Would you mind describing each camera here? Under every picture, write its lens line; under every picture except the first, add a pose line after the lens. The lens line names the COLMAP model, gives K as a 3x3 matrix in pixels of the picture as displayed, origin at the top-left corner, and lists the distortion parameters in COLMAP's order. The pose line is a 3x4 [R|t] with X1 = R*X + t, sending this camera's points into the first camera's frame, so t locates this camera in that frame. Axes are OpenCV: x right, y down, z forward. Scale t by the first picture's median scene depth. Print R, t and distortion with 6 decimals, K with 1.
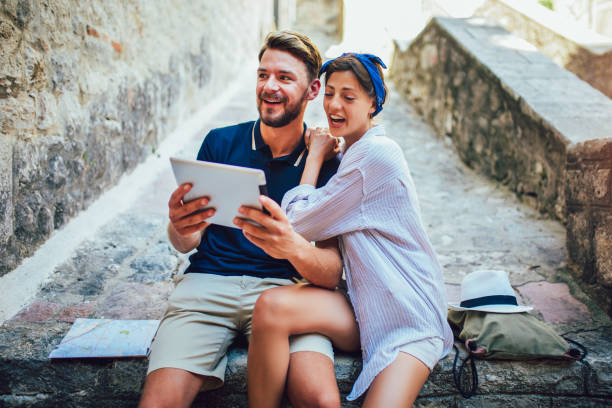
lens RADIAL K [[587.4, 0, 304.8], [0, 587.4, 200.7], [0, 0, 1]] dist [0.000454, 0.000000]
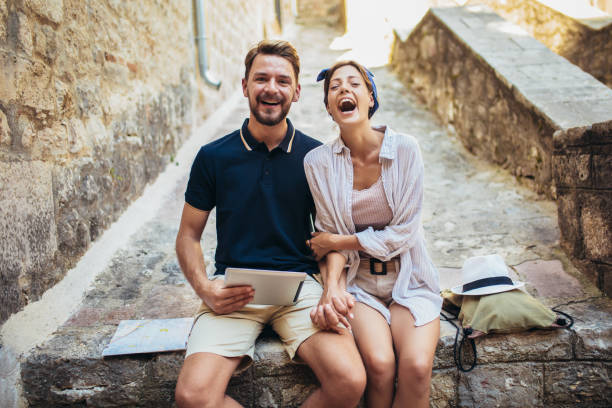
lens RADIAL K [[587.4, 0, 305.2], [0, 587.4, 201.4], [0, 0, 1]] dist [0.000454, 0.000000]
pose [[0.997285, -0.068706, -0.026509, 0.008585], [0.069222, 0.997419, 0.019044, -0.017538], [0.025132, -0.020828, 0.999467, -0.081692]]
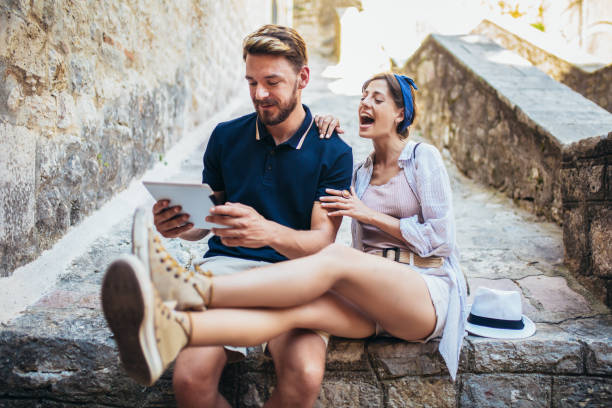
lens RADIAL K [[587.4, 0, 305.2], [0, 587.4, 200.7], [0, 0, 1]] dist [0.000454, 0.000000]
pose [[0.999940, 0.002983, 0.010540, -0.021079], [-0.002567, 0.999225, -0.039281, 0.039013], [-0.010649, 0.039252, 0.999173, -0.035220]]
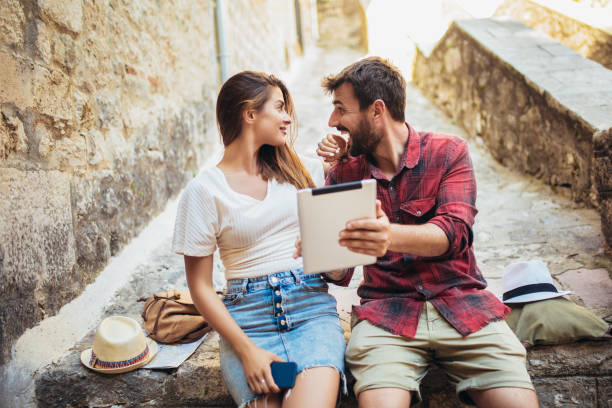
lens RADIAL K [[587.4, 0, 305.7], [0, 587.4, 201.1], [0, 0, 1]] dist [0.000454, 0.000000]
pose [[0.994307, -0.086433, -0.062316, 0.001845], [0.084891, 0.996025, -0.026986, 0.006237], [0.064401, 0.021543, 0.997692, -0.042918]]
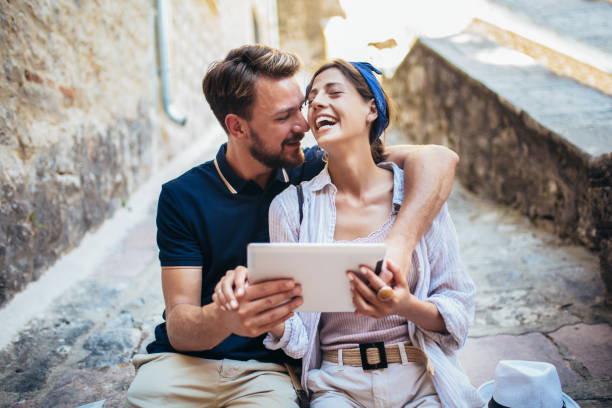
lens RADIAL K [[587.4, 0, 304.9], [0, 587.4, 202.5], [0, 0, 1]] dist [0.000454, 0.000000]
pose [[0.996398, -0.084781, 0.001518, 0.026931], [0.084718, 0.994585, -0.060195, -0.013015], [0.003593, 0.060107, 0.998185, 0.133135]]
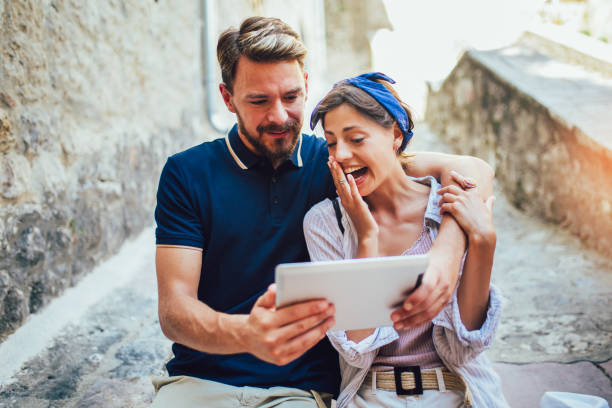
lens RADIAL K [[587.4, 0, 306.2], [0, 587.4, 202.4], [0, 0, 1]] dist [0.000454, 0.000000]
pose [[0.995890, -0.059611, -0.068181, 0.033458], [0.053689, 0.994880, -0.085626, -0.015351], [0.072937, 0.081614, 0.993992, 0.151919]]
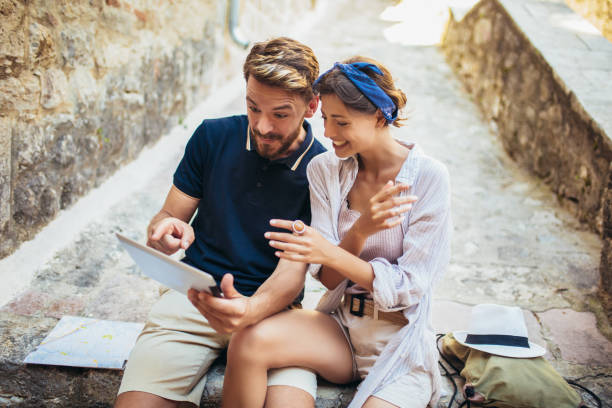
lens RADIAL K [[587.4, 0, 306.1], [0, 587.4, 199.8], [0, 0, 1]] dist [0.000454, 0.000000]
pose [[0.994125, 0.072813, -0.080092, 0.050423], [-0.066629, 0.994775, 0.077354, -0.062312], [0.085306, -0.071563, 0.993782, 0.056357]]
